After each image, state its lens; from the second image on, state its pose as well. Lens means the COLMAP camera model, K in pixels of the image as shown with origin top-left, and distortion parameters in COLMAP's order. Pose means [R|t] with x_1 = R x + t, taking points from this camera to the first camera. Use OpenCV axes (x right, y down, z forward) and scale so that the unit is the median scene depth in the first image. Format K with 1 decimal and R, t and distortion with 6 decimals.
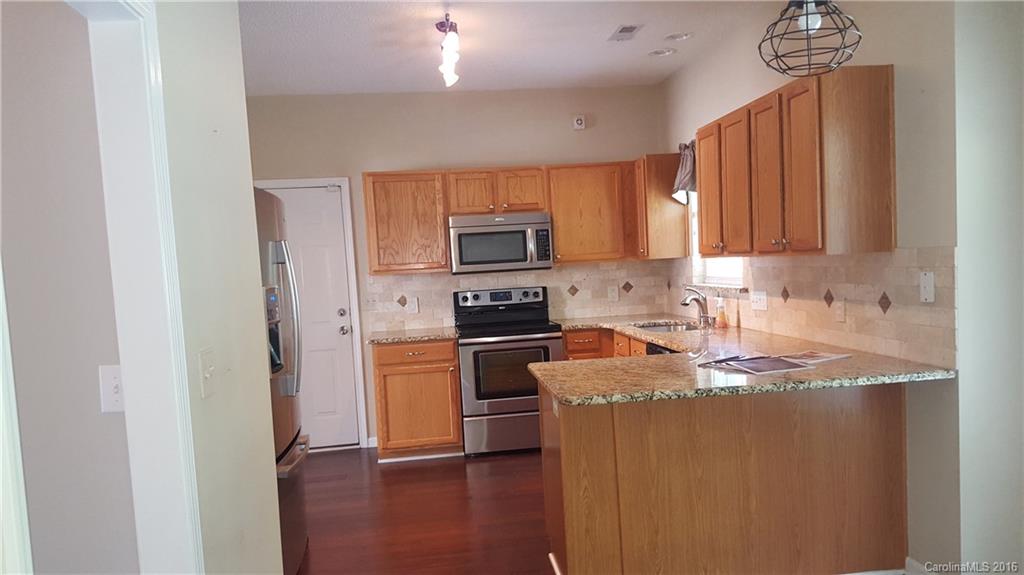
lens RADIAL K [[807.7, 0, 569.2], [0, 807.7, 320.3], [0, 0, 1]] dist [0.101199, -0.164583]
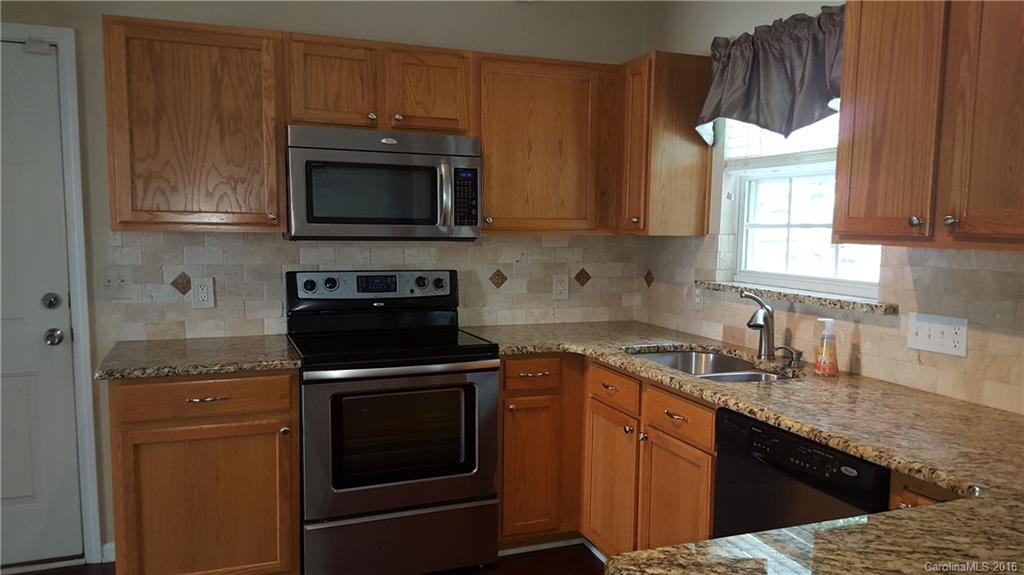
lens RADIAL K [[807.7, 0, 569.2], [0, 807.7, 320.3], [0, 0, 1]] dist [0.101199, -0.164583]
pose [[0.970485, 0.041017, 0.237648, -0.091568], [-0.050162, 0.998210, 0.032560, -0.030648], [-0.235887, -0.043520, 0.970805, 0.443837]]
